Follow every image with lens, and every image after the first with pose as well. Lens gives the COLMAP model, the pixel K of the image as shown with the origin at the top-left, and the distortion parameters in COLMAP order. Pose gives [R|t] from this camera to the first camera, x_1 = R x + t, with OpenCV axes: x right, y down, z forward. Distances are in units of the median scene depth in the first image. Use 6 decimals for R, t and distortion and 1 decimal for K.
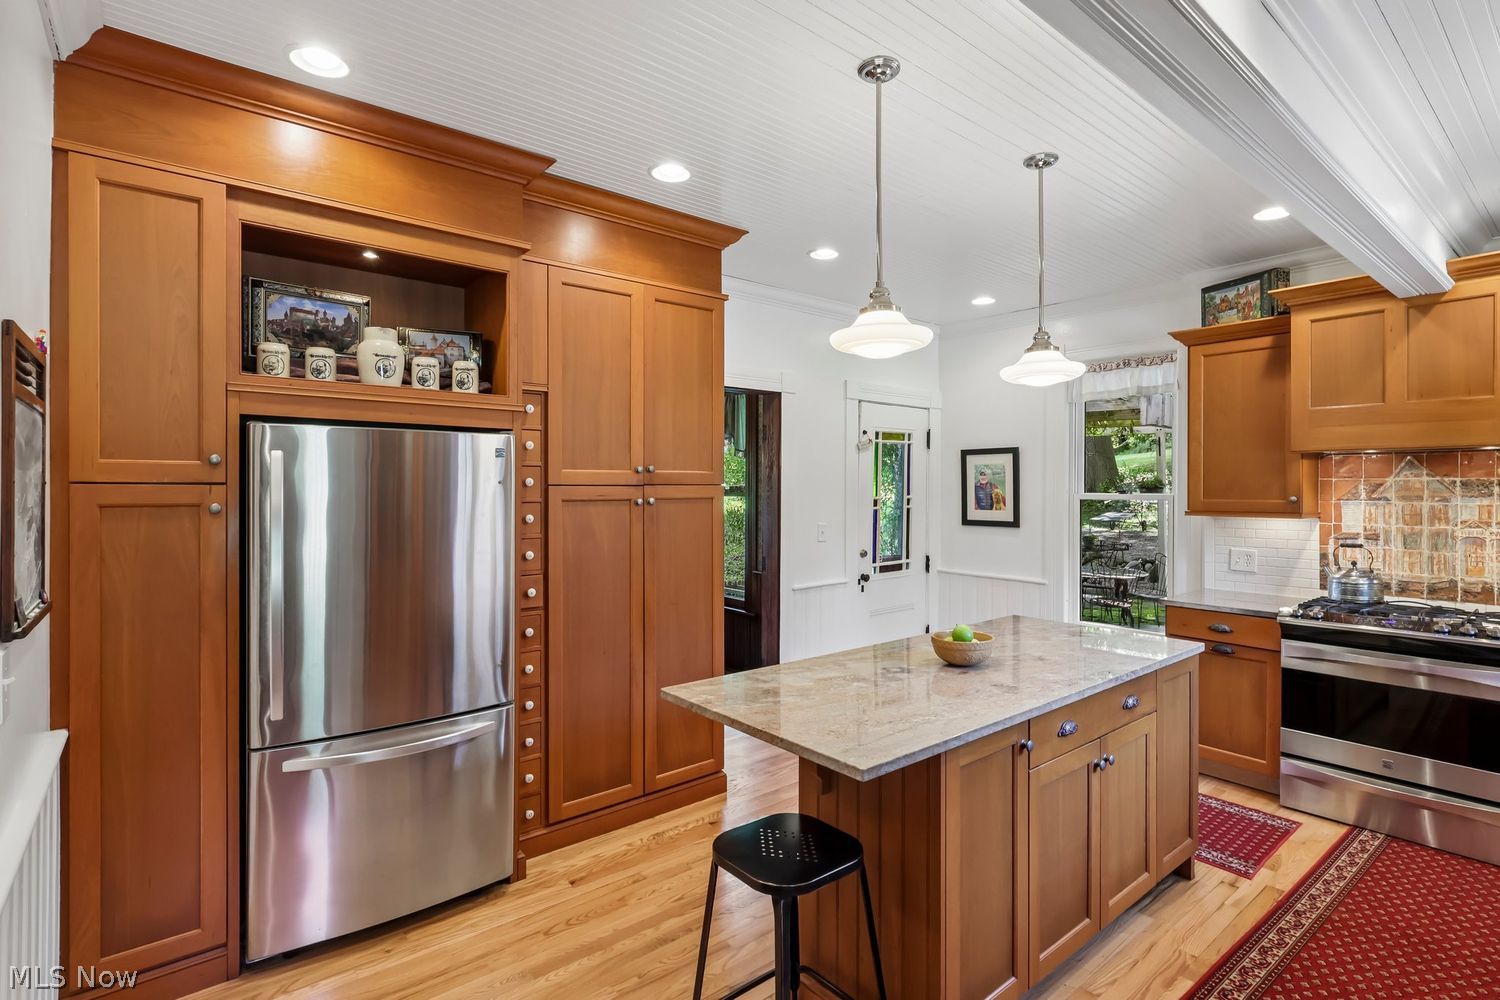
lens RADIAL K [[718.7, 0, 754.5], [0, 718.7, 491.6], [0, 0, 1]] dist [-0.003981, 0.001384]
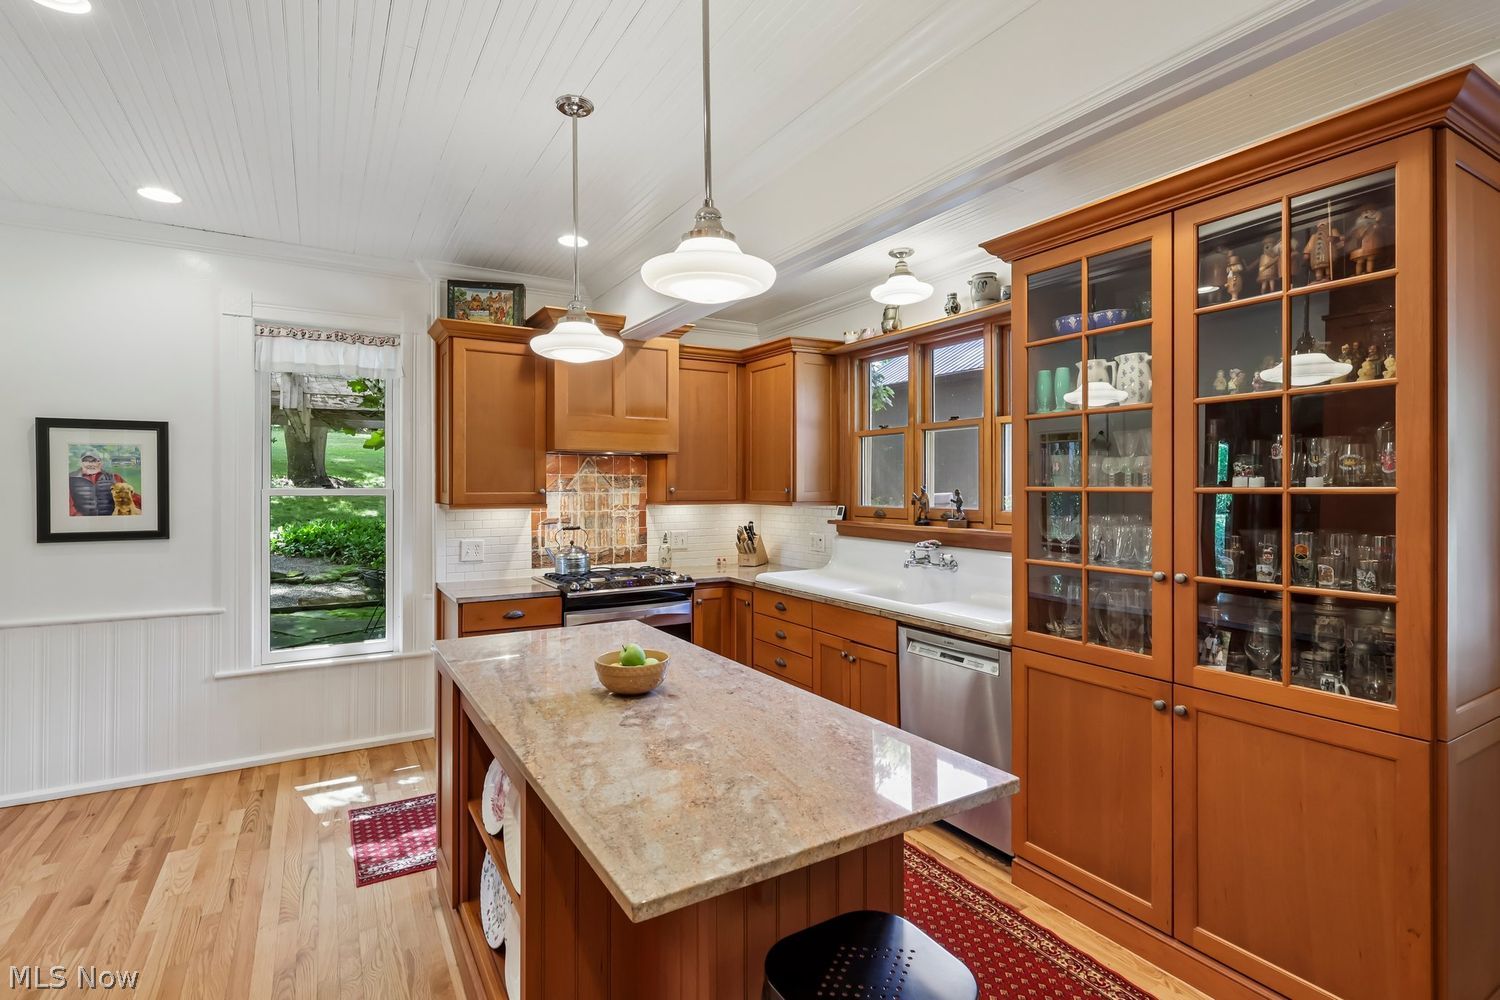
lens RADIAL K [[718.7, 0, 744.9], [0, 718.7, 491.8], [0, 0, 1]] dist [-0.003981, 0.001384]
pose [[0.151383, -0.007911, 0.988444, -0.298935], [0.006390, 0.999955, 0.007025, 0.004846], [-0.988455, 0.005253, 0.151427, 0.450626]]
